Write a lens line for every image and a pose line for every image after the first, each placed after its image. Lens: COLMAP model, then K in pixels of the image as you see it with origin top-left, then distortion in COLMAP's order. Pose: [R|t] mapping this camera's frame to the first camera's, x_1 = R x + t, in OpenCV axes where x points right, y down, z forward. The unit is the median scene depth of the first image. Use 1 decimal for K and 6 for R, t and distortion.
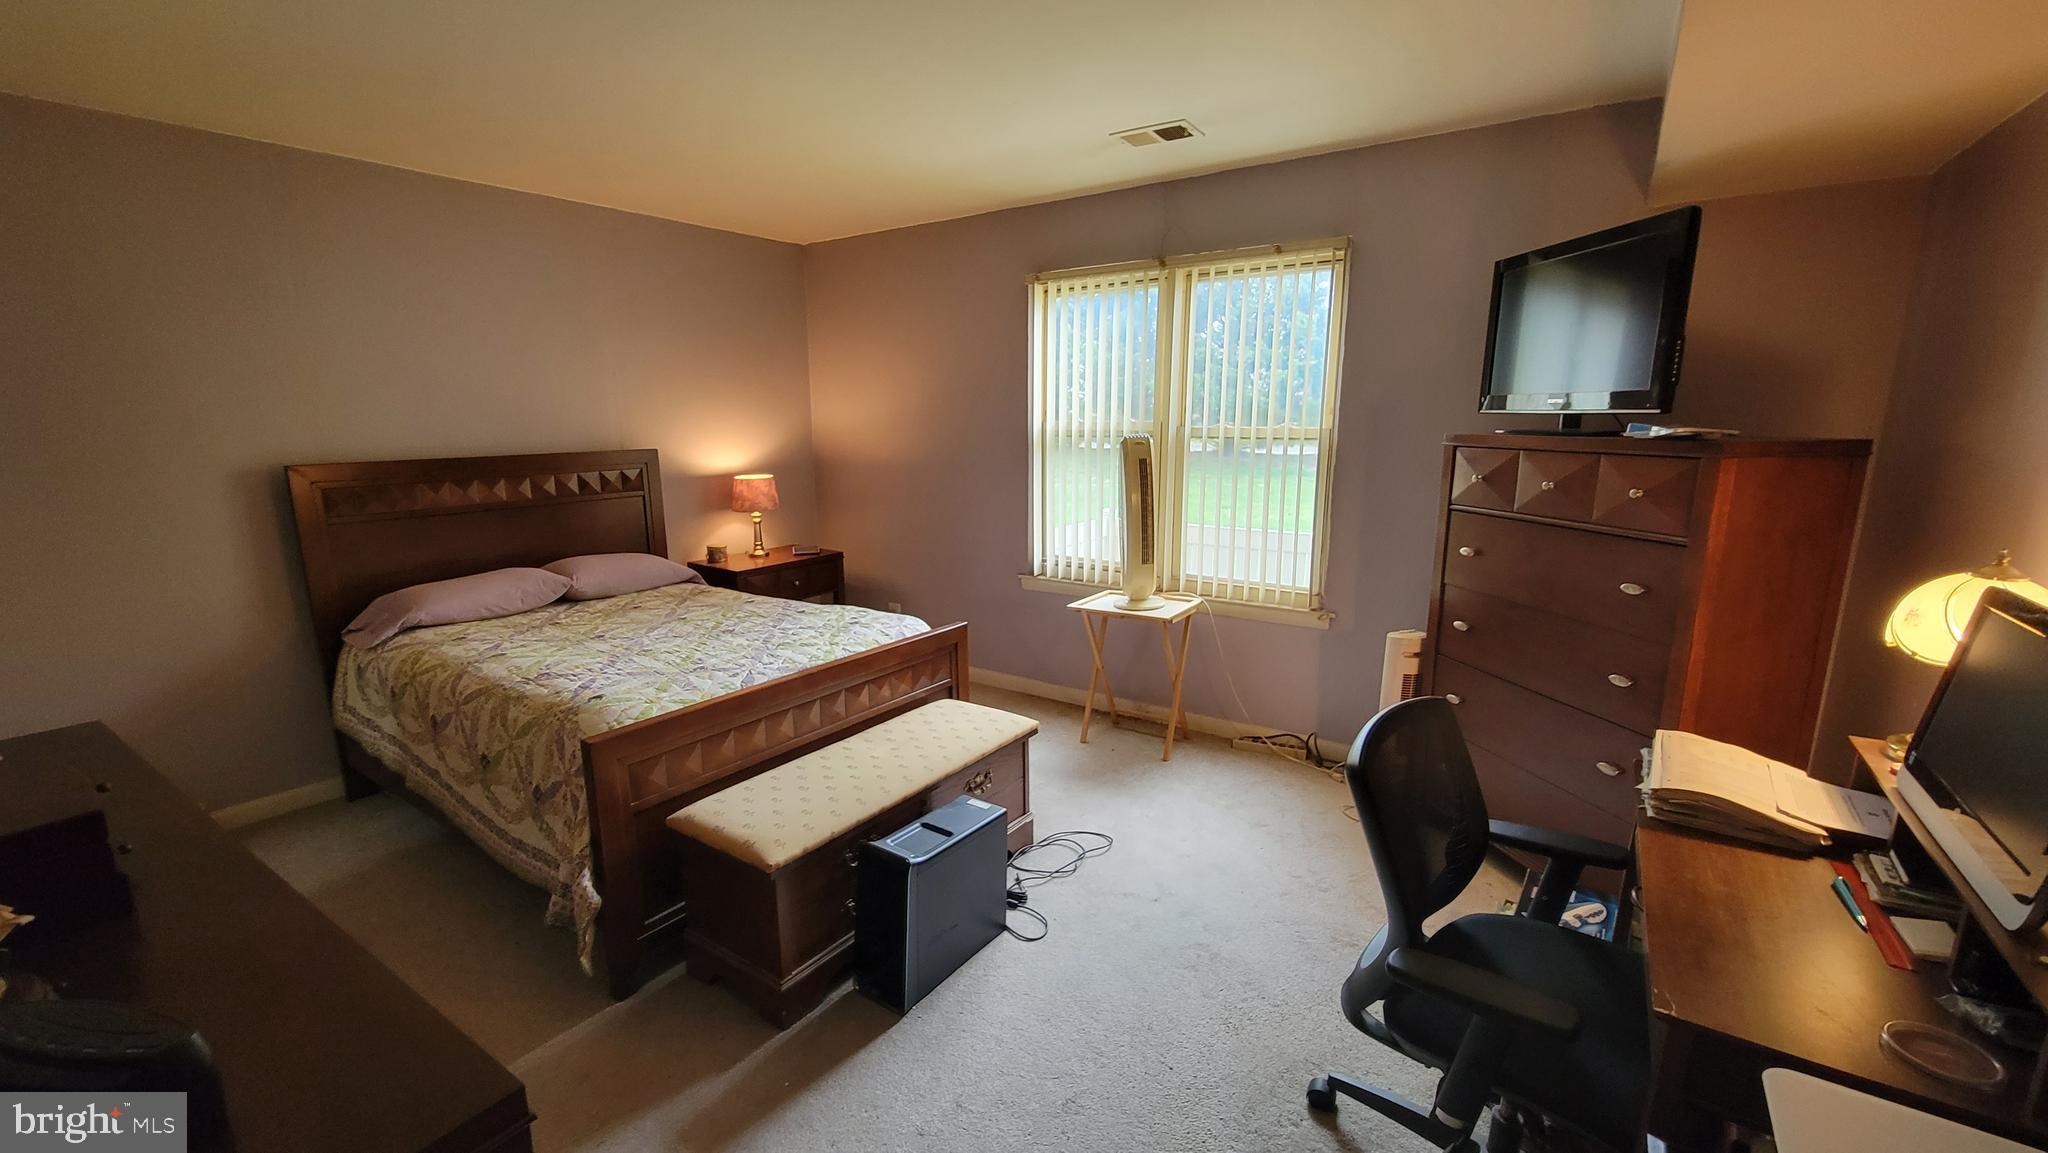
lens RADIAL K [[839.7, 0, 1019.7], [0, 839.7, 585.7], [0, 0, 1]] dist [0.000418, -0.001188]
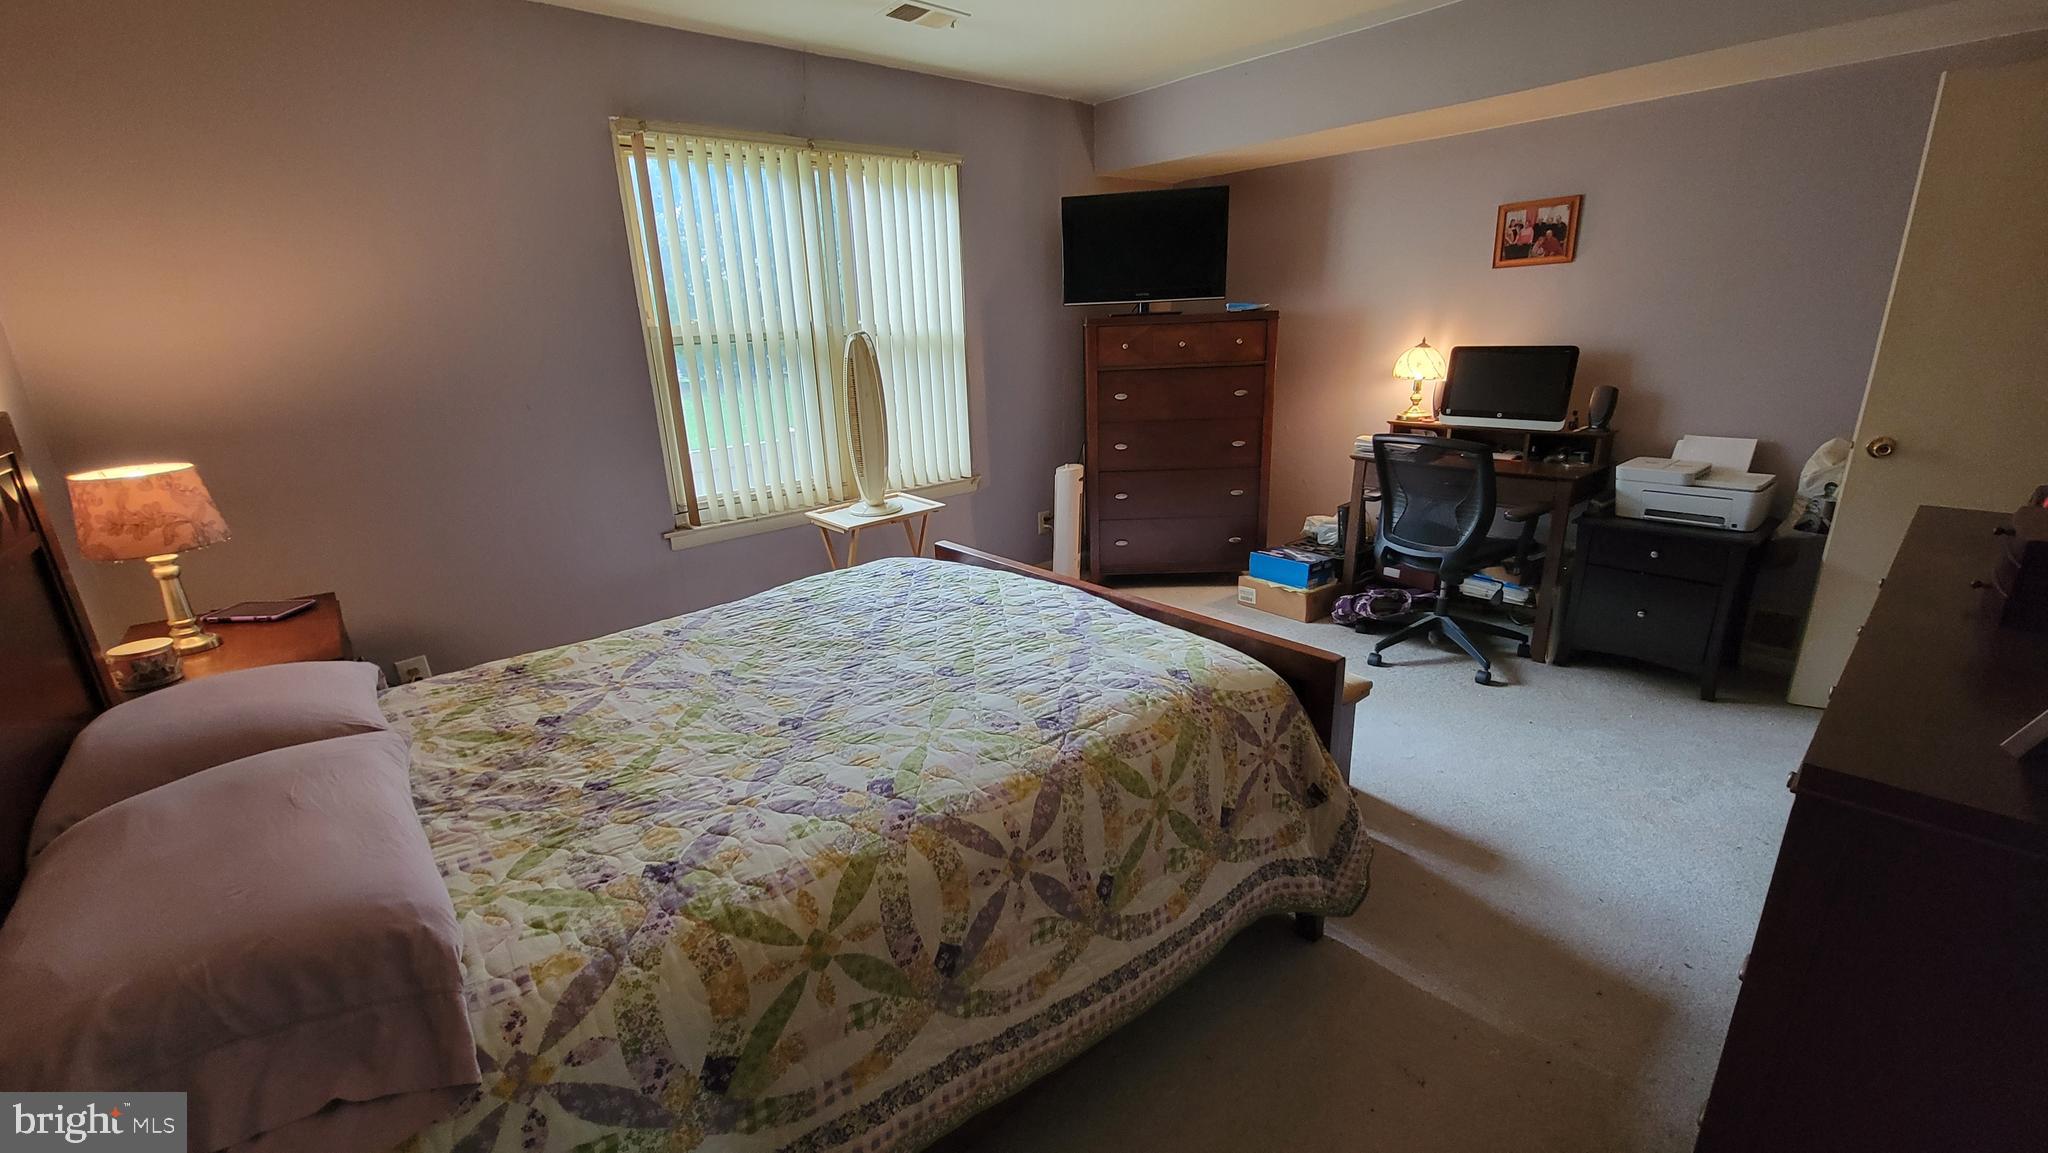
lens RADIAL K [[839.7, 0, 1021.2], [0, 839.7, 577.1], [0, 0, 1]] dist [0.000418, -0.001188]
pose [[0.247562, -0.284193, 0.926255, -0.984646], [0.231330, 0.945701, 0.228331, -0.116535], [-0.940850, 0.157745, 0.299862, 0.750658]]
